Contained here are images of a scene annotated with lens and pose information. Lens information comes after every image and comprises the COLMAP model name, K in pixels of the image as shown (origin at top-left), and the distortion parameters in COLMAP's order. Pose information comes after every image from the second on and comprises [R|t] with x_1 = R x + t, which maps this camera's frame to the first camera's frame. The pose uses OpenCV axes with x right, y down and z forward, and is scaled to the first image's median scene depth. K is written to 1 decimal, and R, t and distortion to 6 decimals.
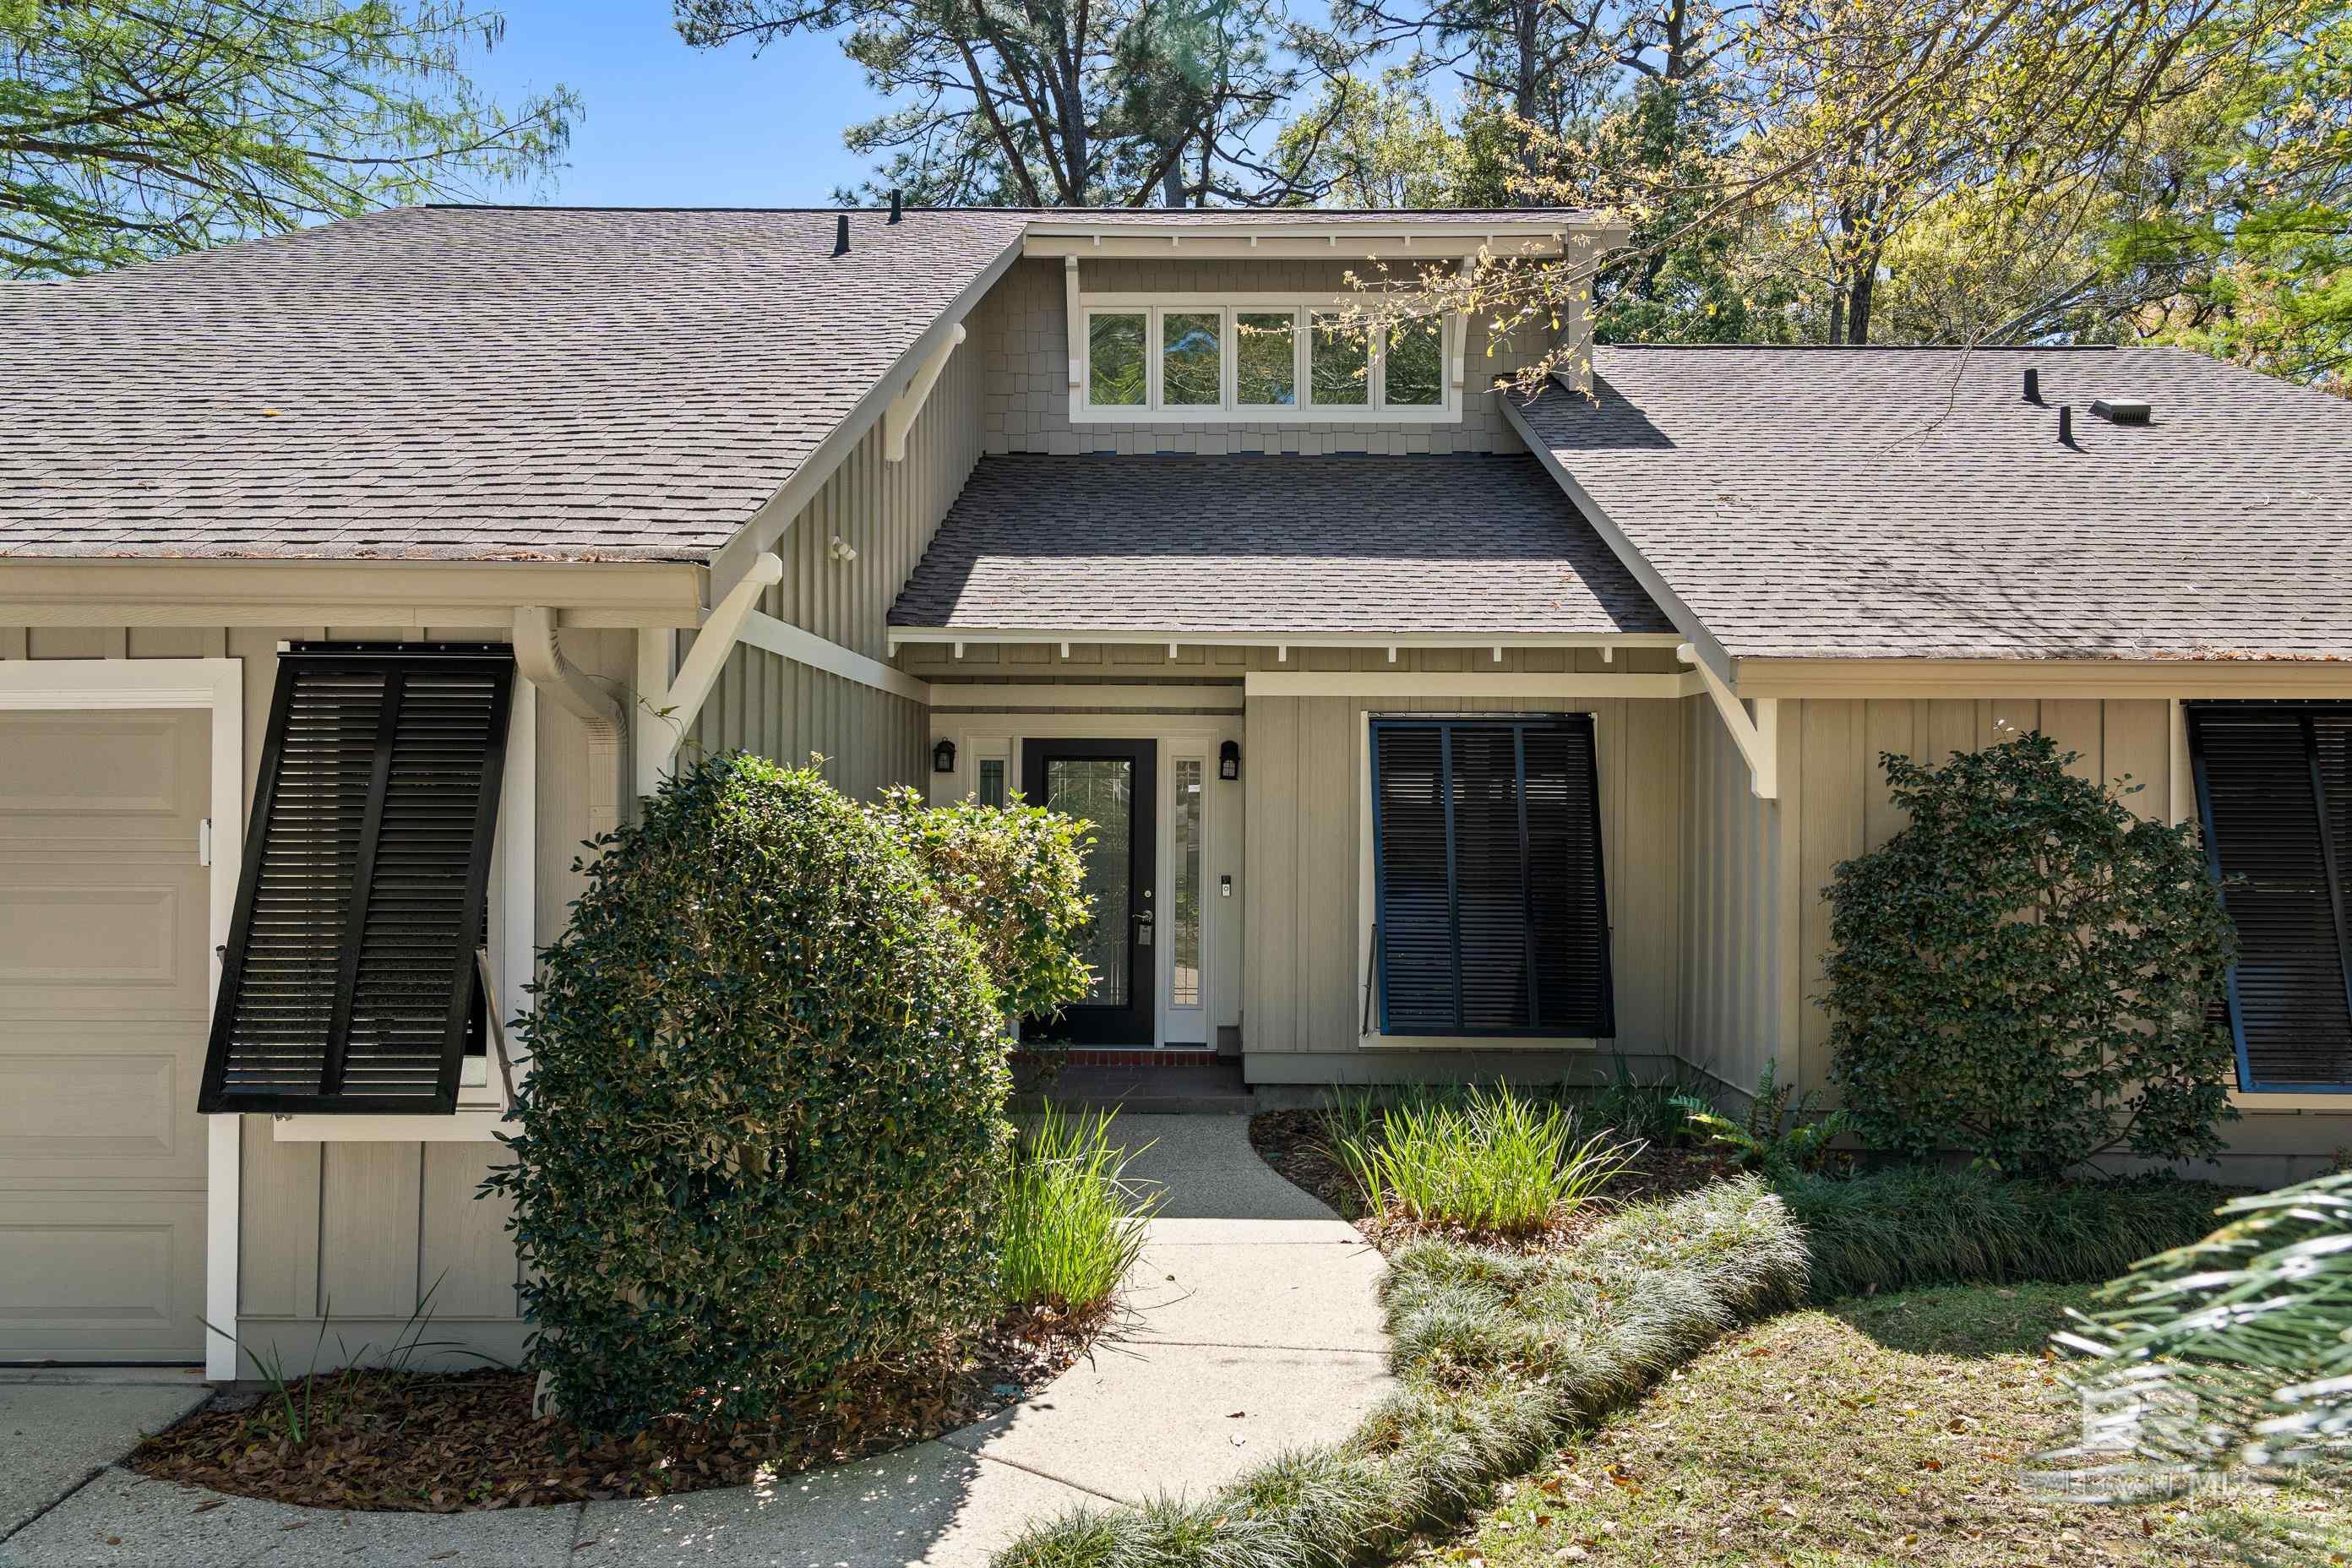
lens RADIAL K [[1836.4, 0, 1173.7], [0, 1836.4, 813.8], [0, 0, 1]] dist [0.000754, 0.003848]
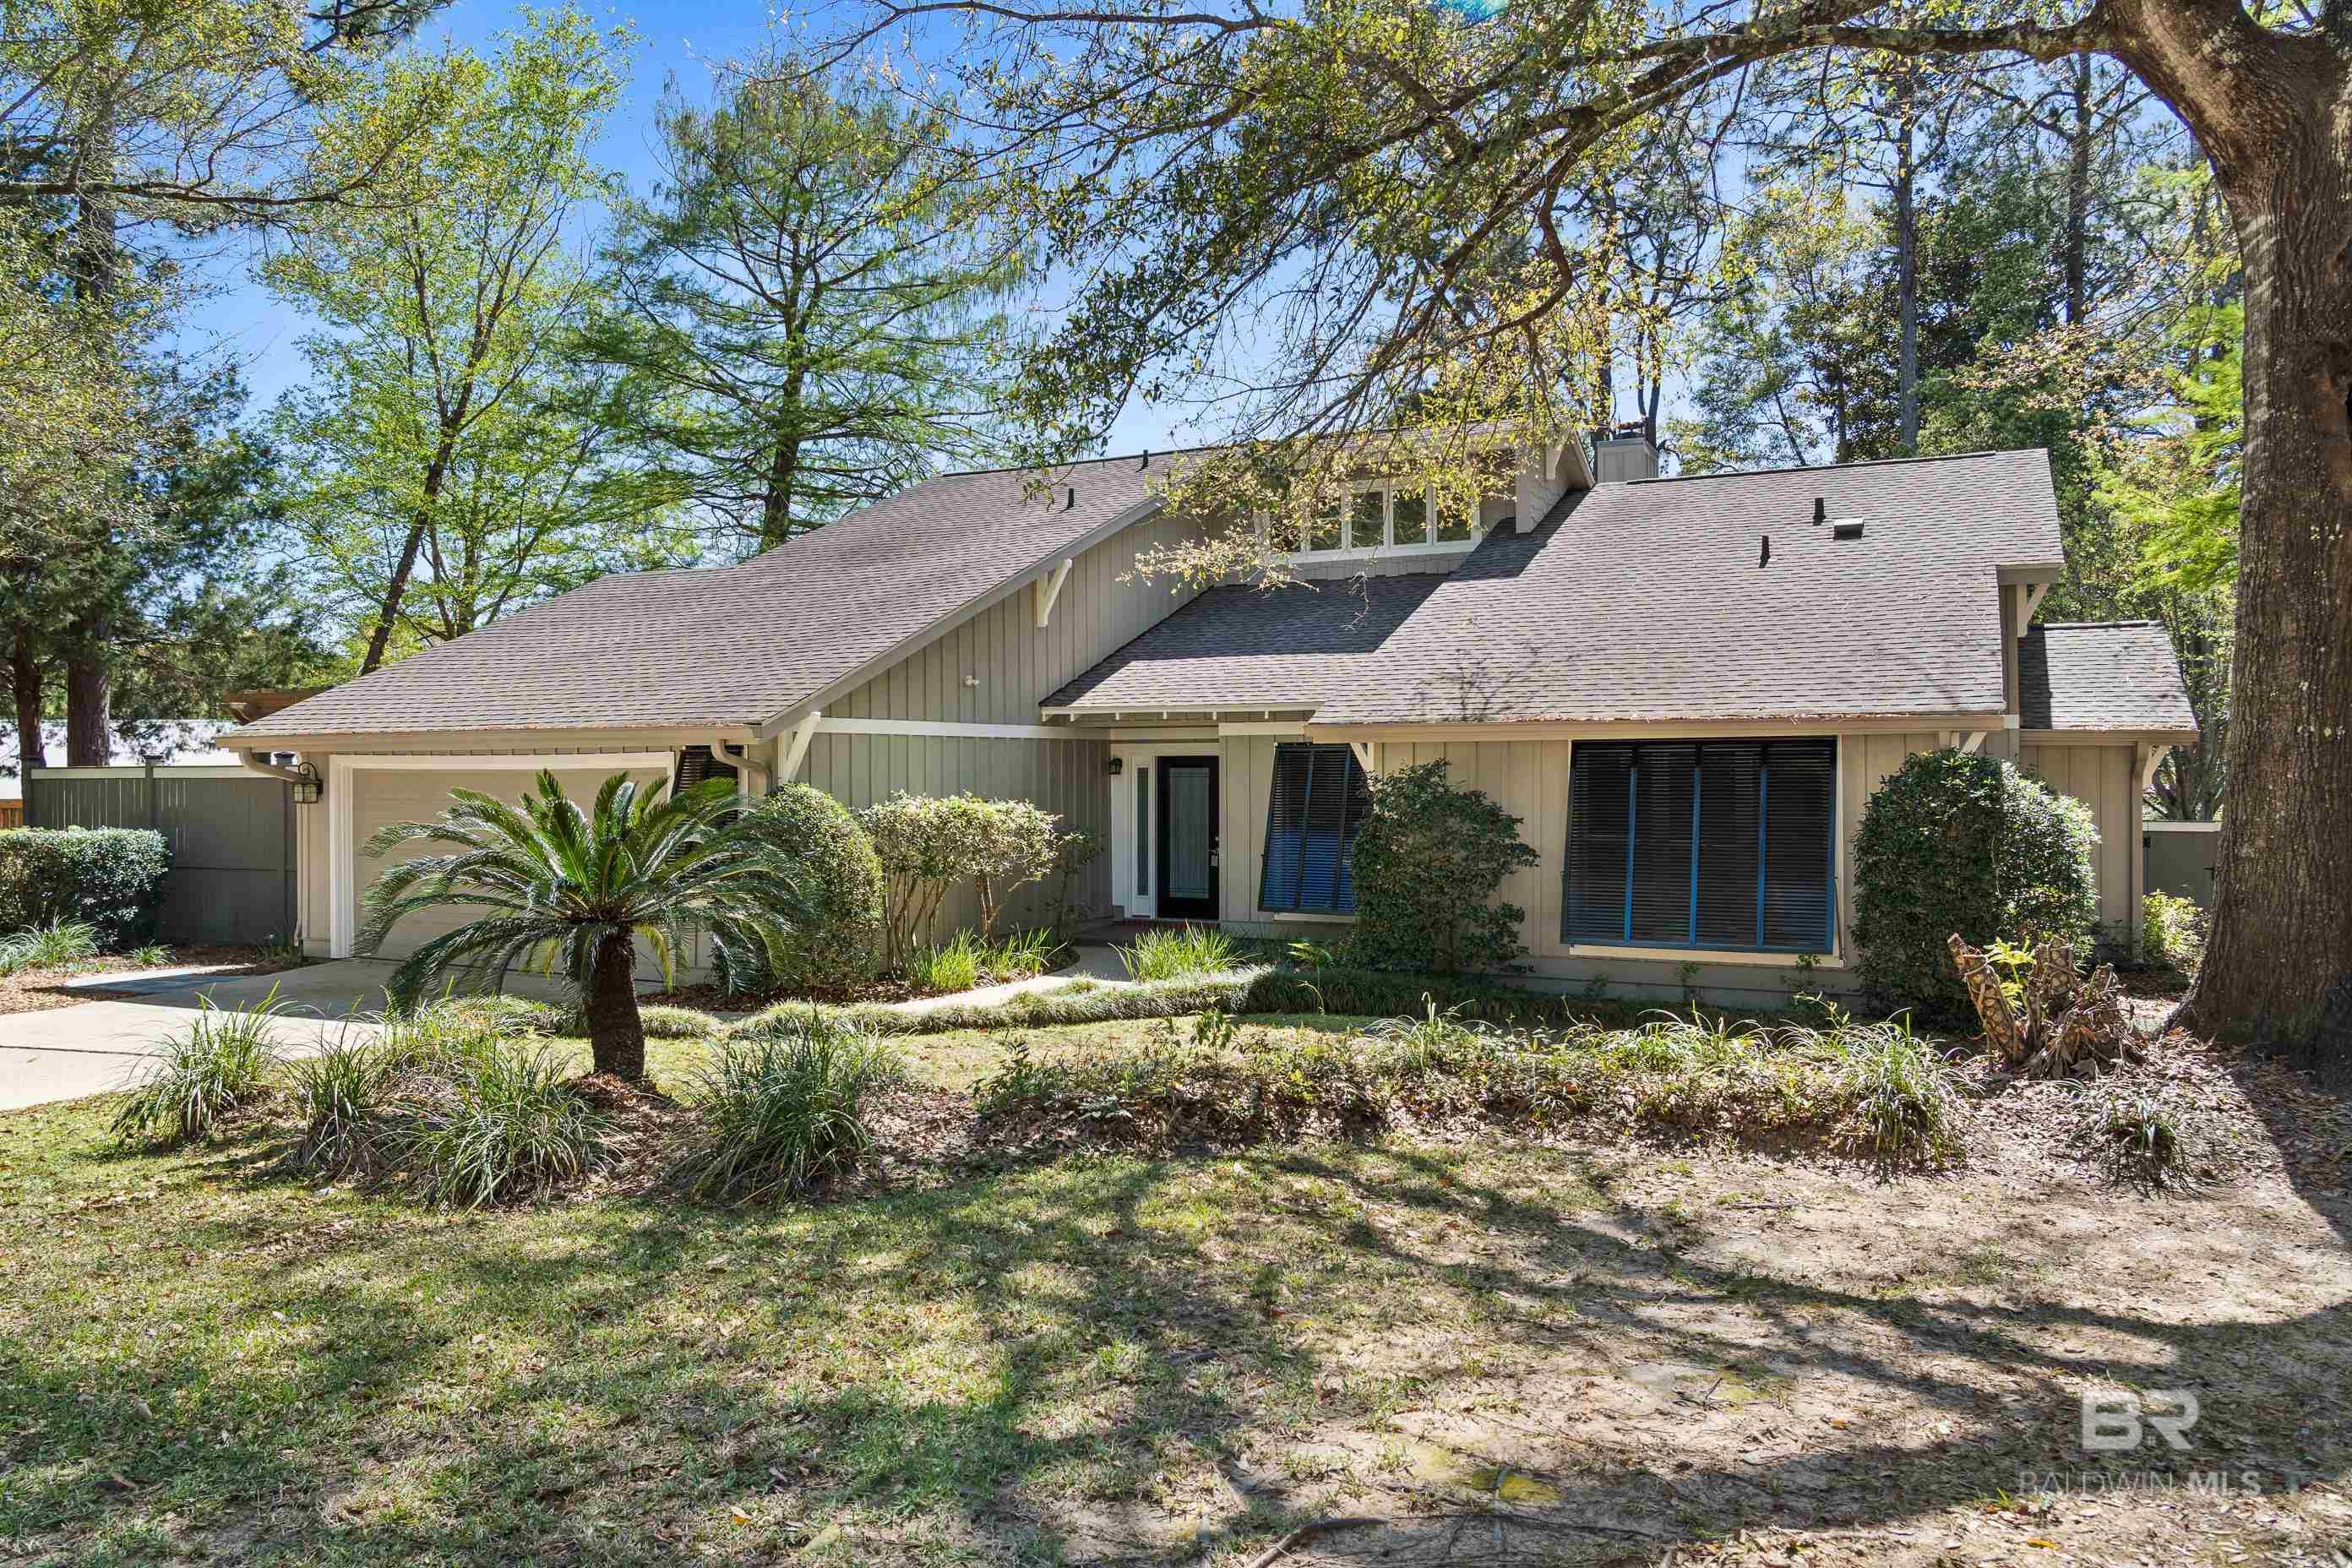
lens RADIAL K [[1618.2, 0, 1172.7], [0, 1618.2, 830.2], [0, 0, 1]] dist [-0.026674, -0.000529]
pose [[0.897231, 0.007901, -0.441490, 0.774902], [0.005167, 0.999584, 0.028389, -0.013783], [0.441530, -0.027753, 0.896817, -0.565516]]
